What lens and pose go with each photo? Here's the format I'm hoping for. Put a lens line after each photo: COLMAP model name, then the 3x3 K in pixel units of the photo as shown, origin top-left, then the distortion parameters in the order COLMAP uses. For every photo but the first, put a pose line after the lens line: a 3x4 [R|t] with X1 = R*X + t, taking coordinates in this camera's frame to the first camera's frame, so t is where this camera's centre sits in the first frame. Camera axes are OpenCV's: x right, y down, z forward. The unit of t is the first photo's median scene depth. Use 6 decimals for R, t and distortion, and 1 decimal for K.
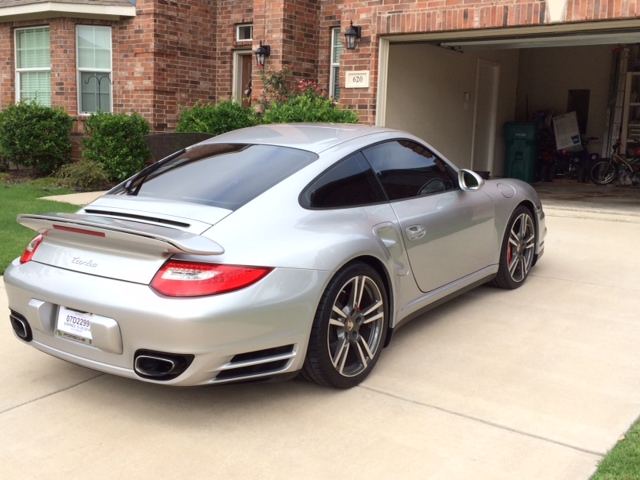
lens RADIAL K [[755.9, 0, 315.3], [0, 755.9, 240.0], [0, 0, 1]] dist [0.060396, 0.000000]
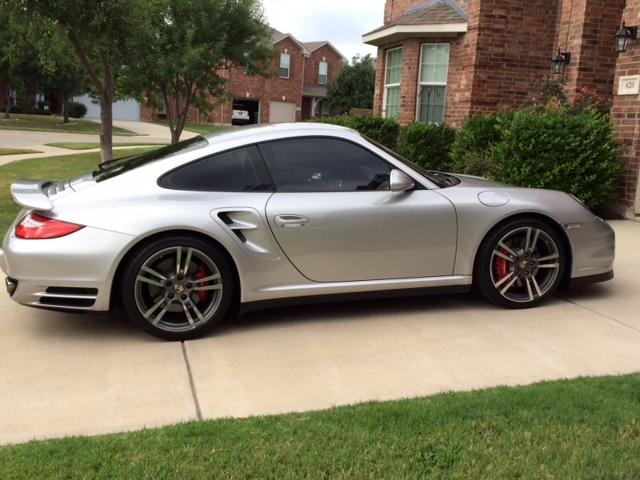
lens RADIAL K [[755.9, 0, 315.7], [0, 755.9, 241.1], [0, 0, 1]] dist [0.060396, 0.000000]
pose [[0.784442, 0.107088, -0.610887, 0.275986], [-0.119229, 0.992647, 0.020908, -0.003159], [0.608634, 0.056434, 0.791442, 0.056421]]
